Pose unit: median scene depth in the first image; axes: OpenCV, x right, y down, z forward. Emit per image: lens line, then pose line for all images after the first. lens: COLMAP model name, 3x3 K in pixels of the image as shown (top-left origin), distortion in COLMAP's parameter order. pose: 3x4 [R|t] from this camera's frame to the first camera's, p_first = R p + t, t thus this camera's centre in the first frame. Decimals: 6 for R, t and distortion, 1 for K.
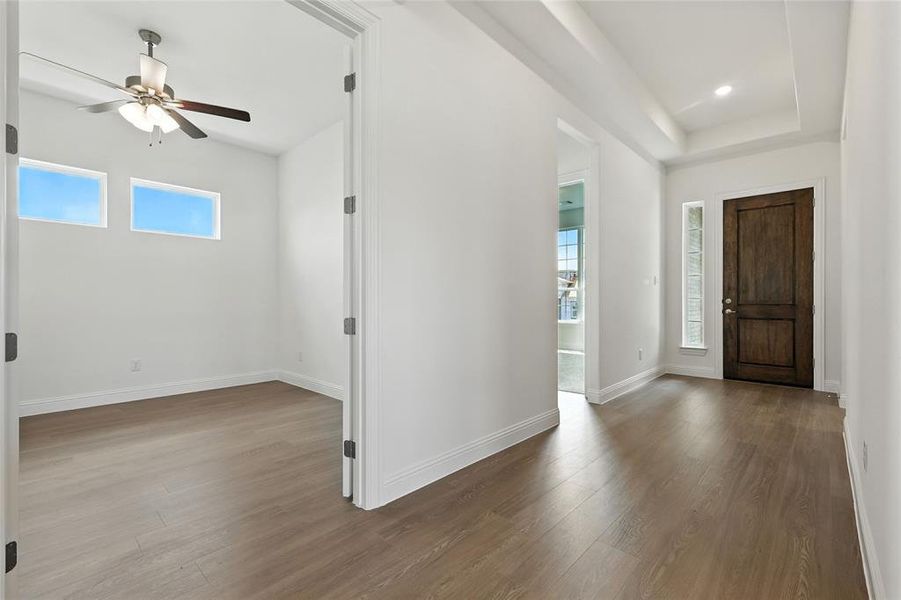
lens RADIAL K [[395.1, 0, 450.5], [0, 395.1, 300.0], [0, 0, 1]] dist [0.008587, -0.000286]
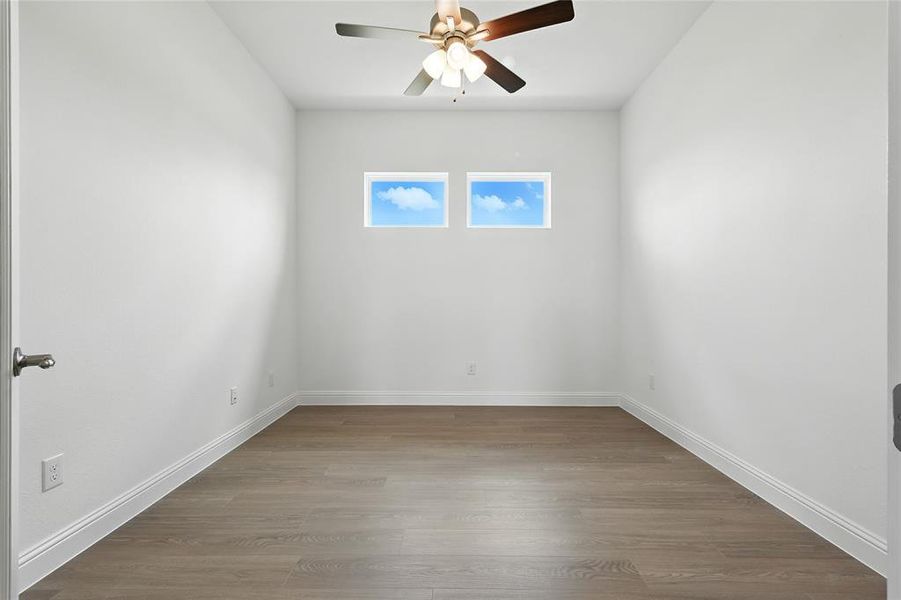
lens RADIAL K [[395.1, 0, 450.5], [0, 395.1, 300.0], [0, 0, 1]] dist [0.008587, -0.000286]
pose [[0.680014, 0.001580, -0.733197, -0.135494], [-0.002640, 0.999996, -0.000294, -0.000416], [0.733194, 0.002136, 0.680016, 0.328847]]
